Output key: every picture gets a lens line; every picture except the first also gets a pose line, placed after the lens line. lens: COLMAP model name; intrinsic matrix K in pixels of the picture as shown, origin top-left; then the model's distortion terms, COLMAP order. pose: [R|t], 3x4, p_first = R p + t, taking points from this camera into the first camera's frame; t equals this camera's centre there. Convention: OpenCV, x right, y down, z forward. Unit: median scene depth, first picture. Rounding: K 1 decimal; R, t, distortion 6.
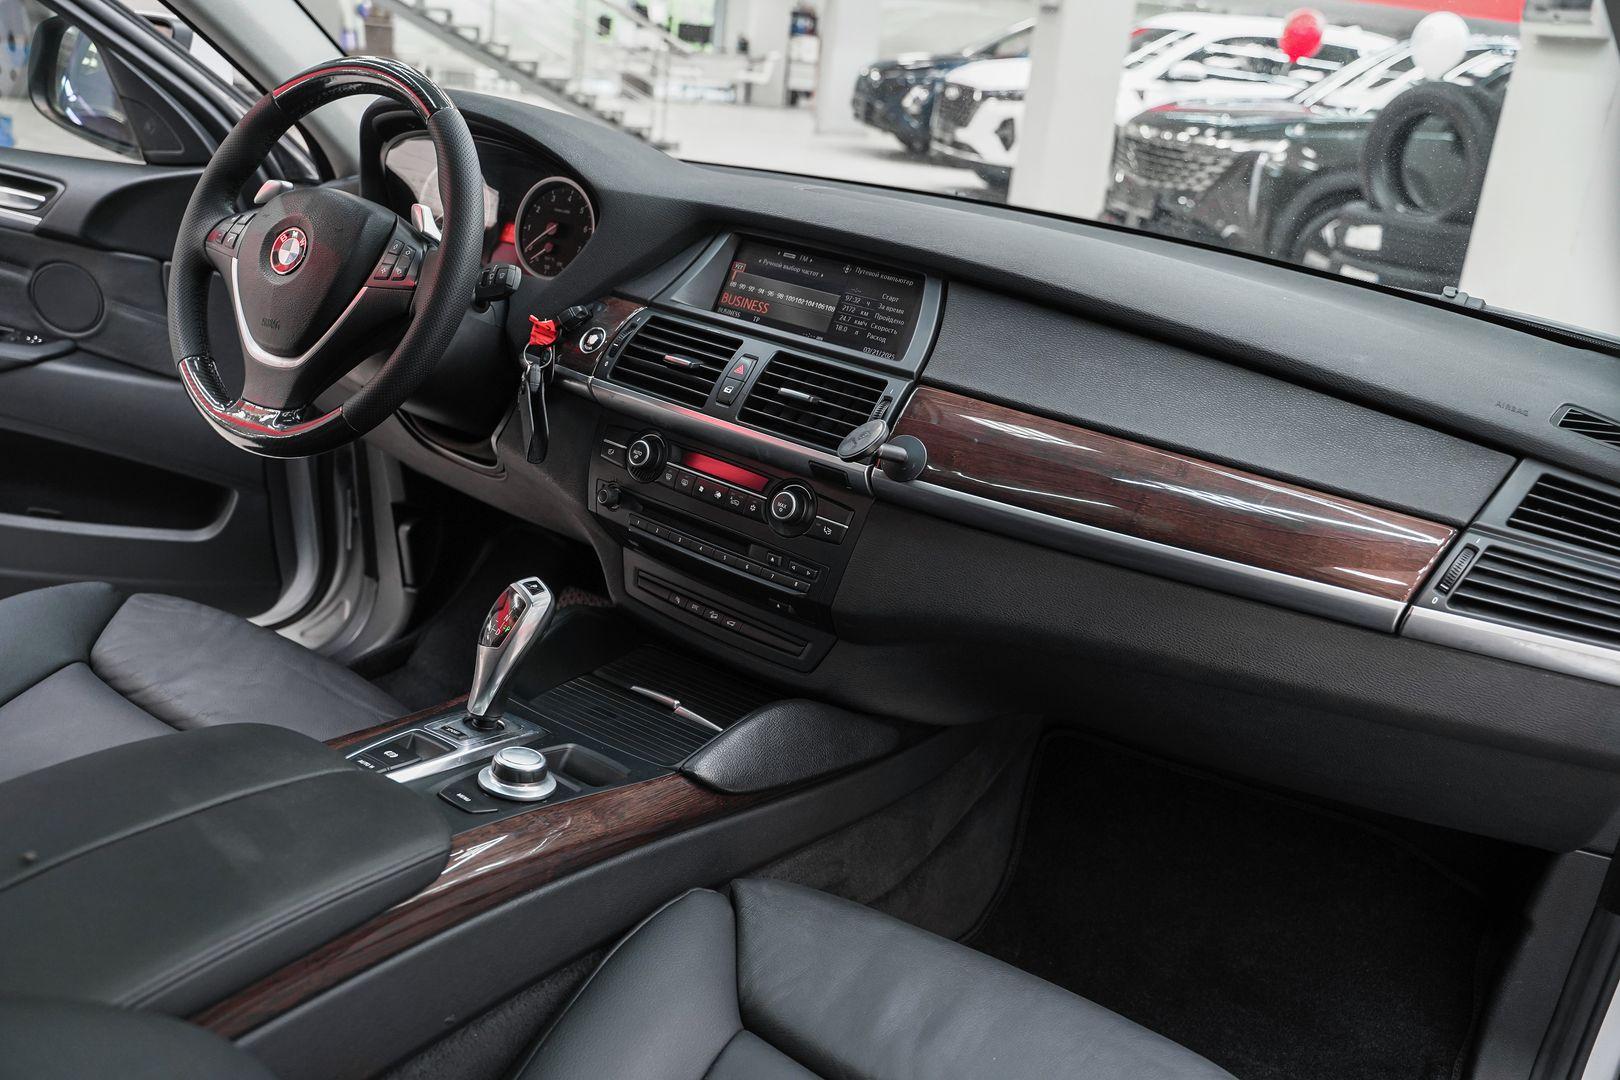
lens RADIAL K [[1335.6, 0, 814.7], [0, 1335.6, 525.9], [0, 0, 1]] dist [-0.130482, 0.098936]
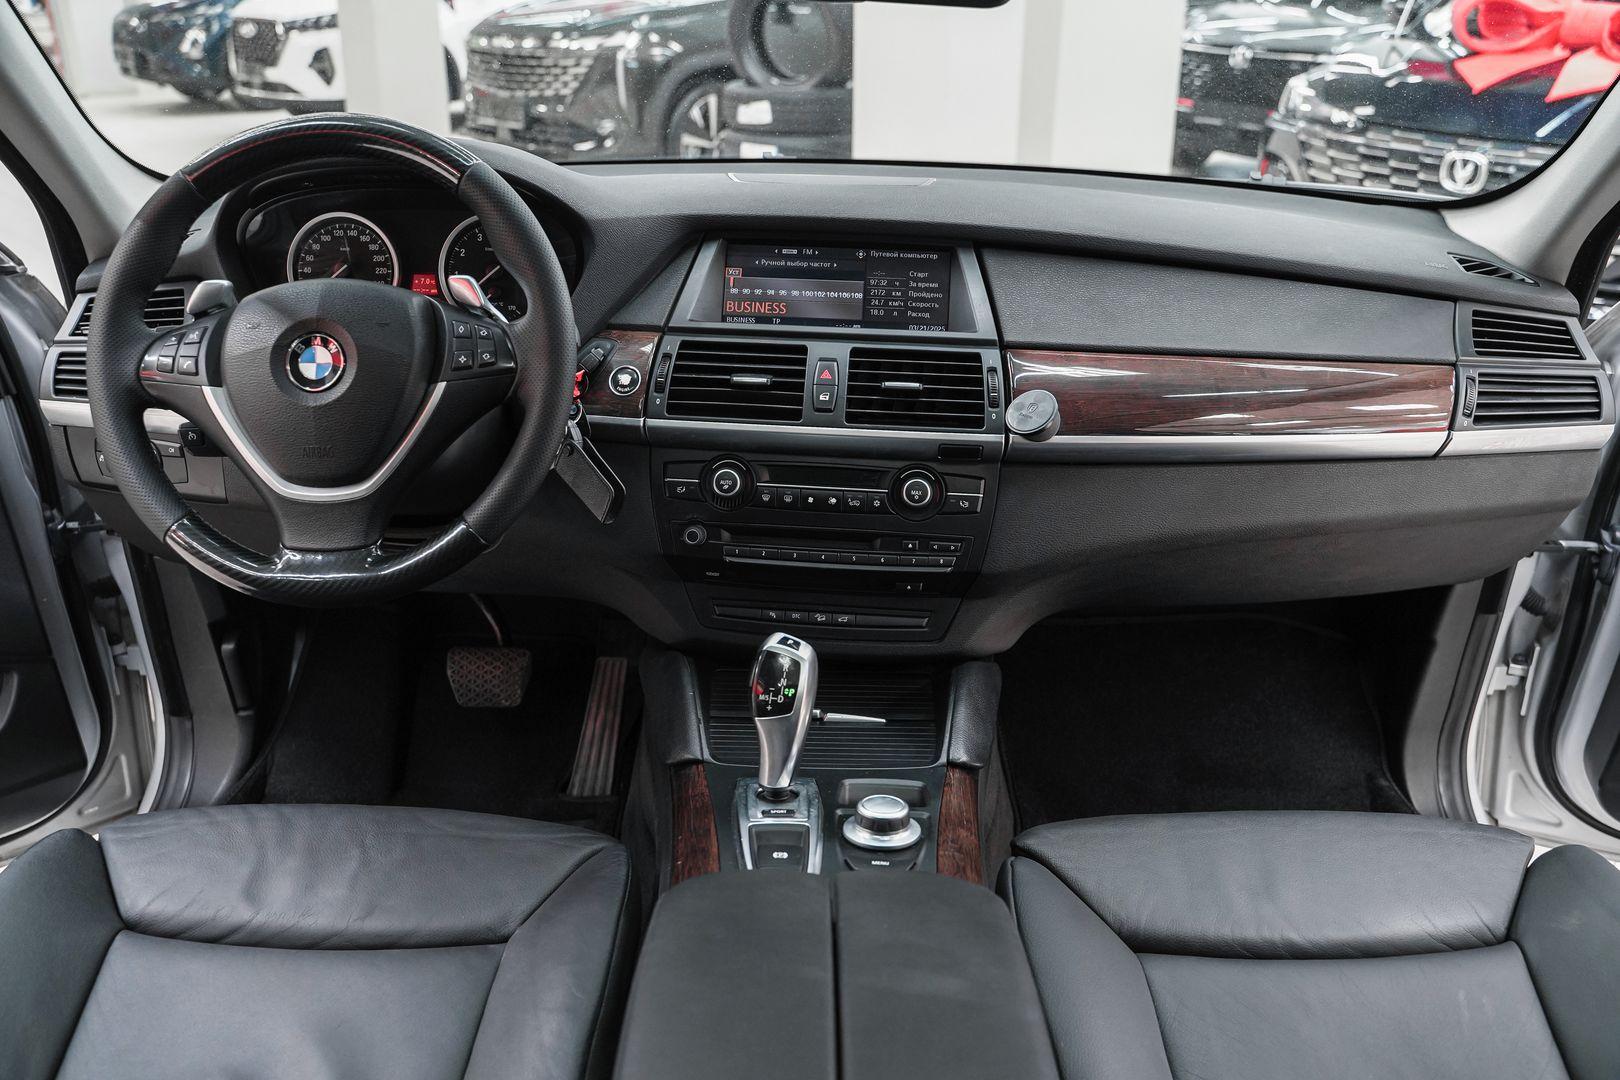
lens RADIAL K [[1335.6, 0, 814.7], [0, 1335.6, 525.9], [0, 0, 1]] dist [-0.130482, 0.098936]
pose [[0.848145, -0.284915, 0.446624, -0.498988], [0.251907, 0.958553, 0.133114, -0.131974], [-0.466039, -0.000392, 0.884764, 0.107235]]
